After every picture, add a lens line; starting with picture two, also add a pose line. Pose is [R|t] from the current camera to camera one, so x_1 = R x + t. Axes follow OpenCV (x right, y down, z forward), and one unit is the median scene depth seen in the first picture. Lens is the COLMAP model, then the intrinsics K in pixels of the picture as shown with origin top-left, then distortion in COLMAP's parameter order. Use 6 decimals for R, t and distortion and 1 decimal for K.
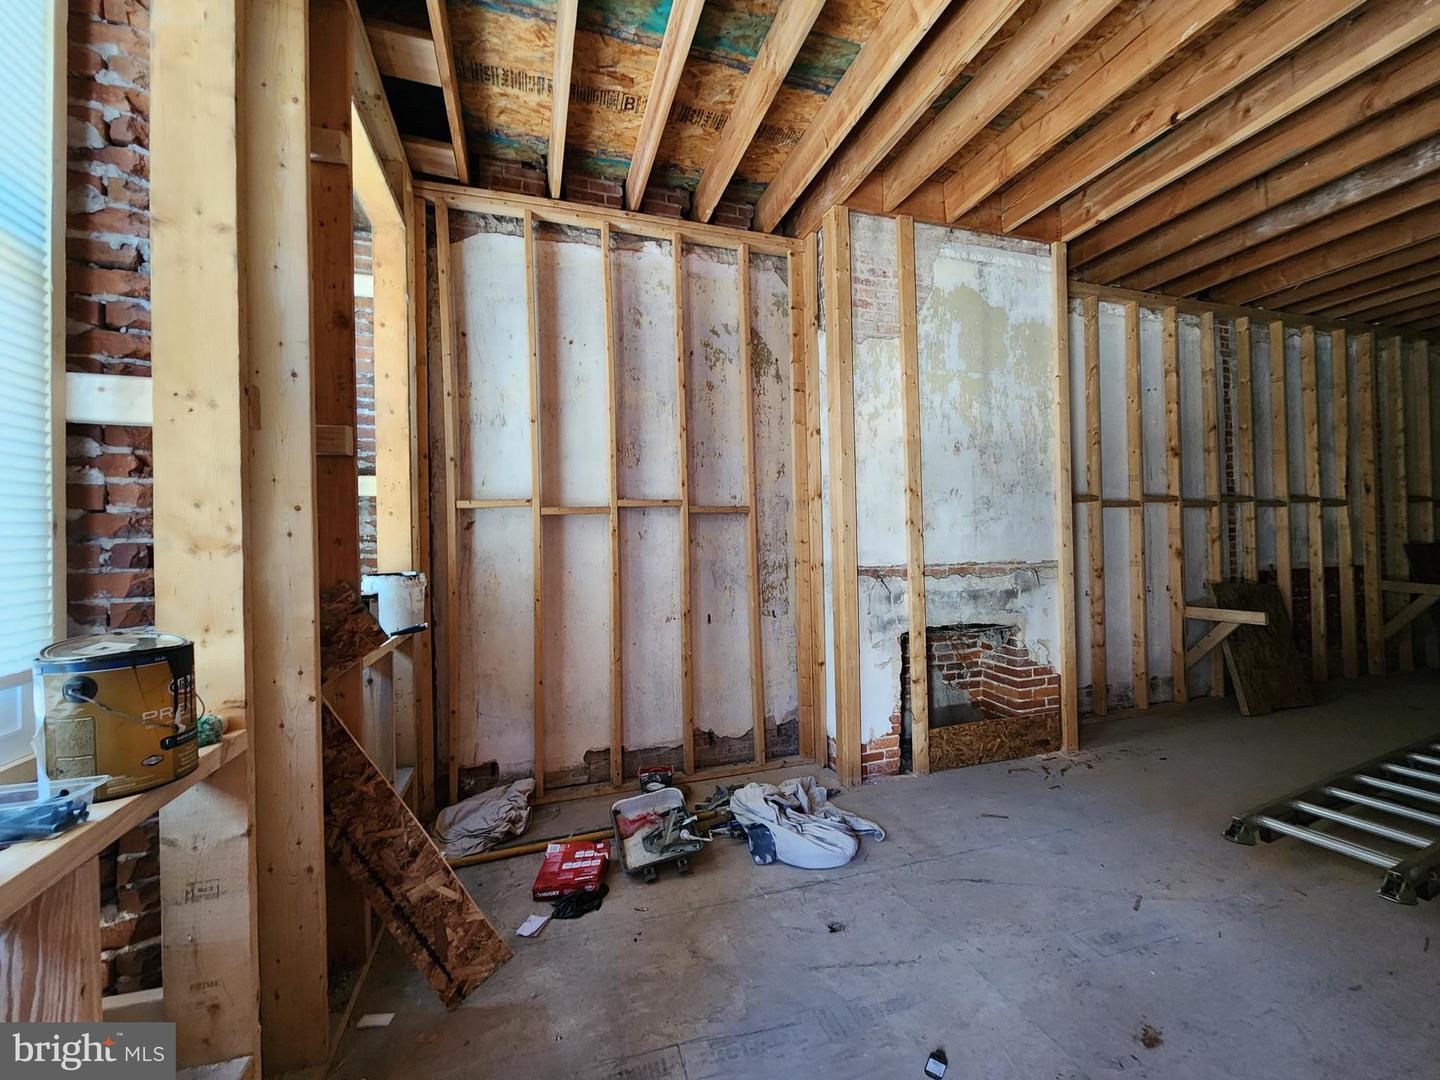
lens RADIAL K [[594.1, 0, 731.7], [0, 594.1, 541.8], [0, 0, 1]] dist [-0.005619, 0.003739]
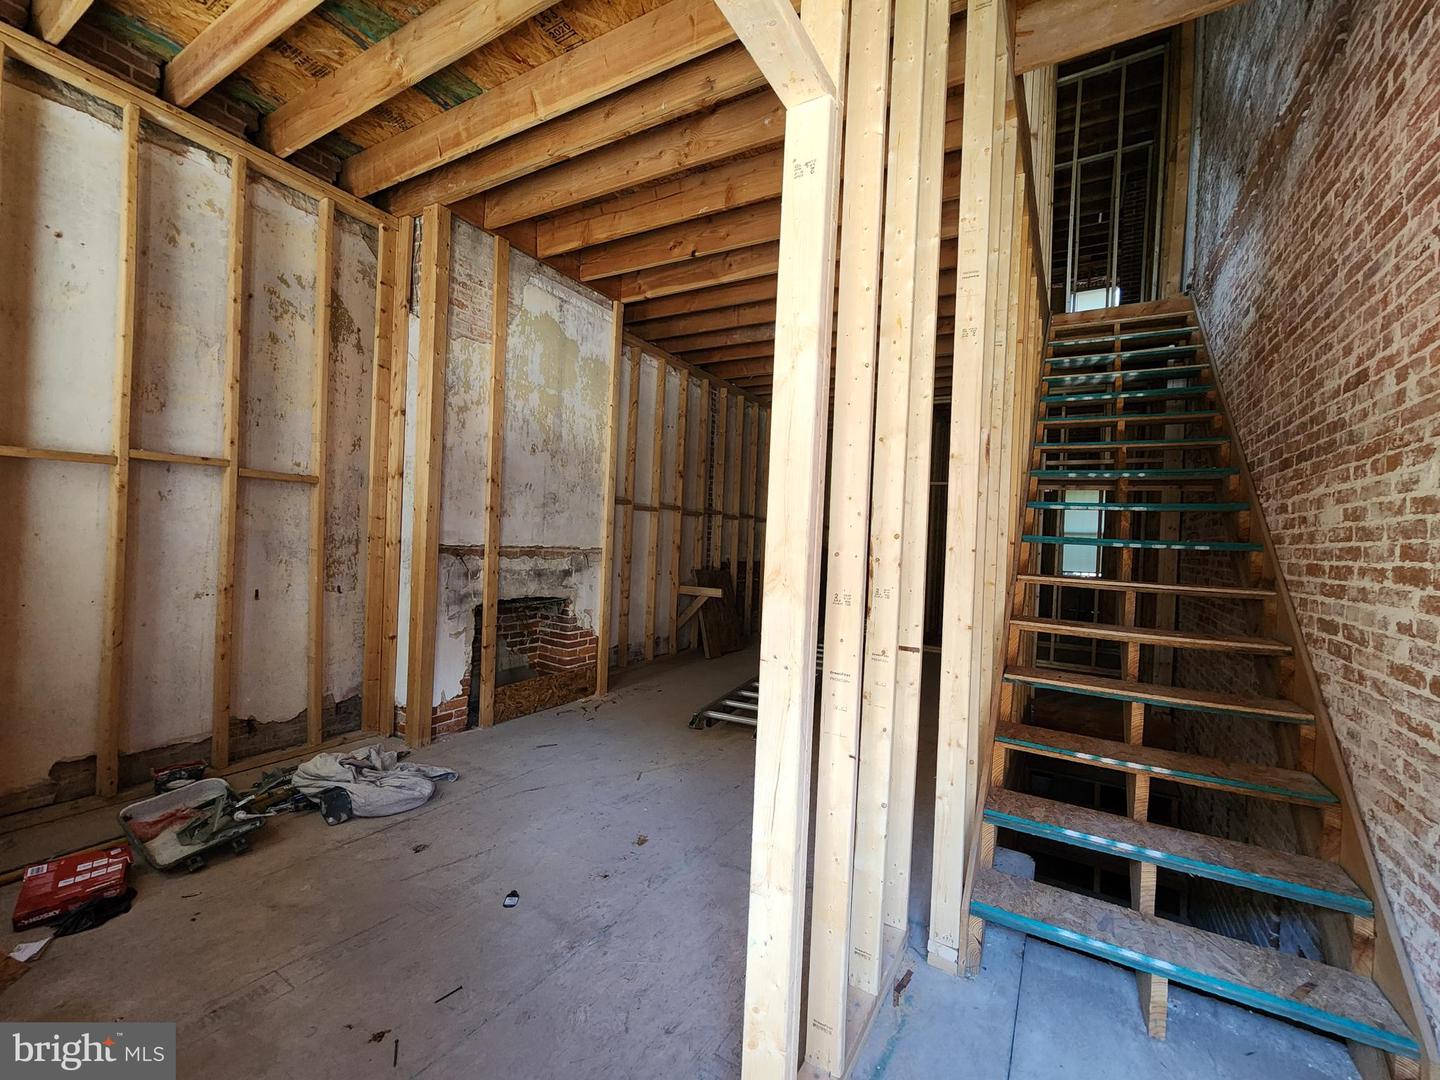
lens RADIAL K [[594.1, 0, 726.9], [0, 594.1, 547.0], [0, 0, 1]] dist [-0.005619, 0.003739]
pose [[0.748634, 0.045750, 0.661403, -0.107366], [-0.065112, 0.997867, 0.004675, 0.005879], [-0.659778, -0.046565, 0.750016, -0.156075]]
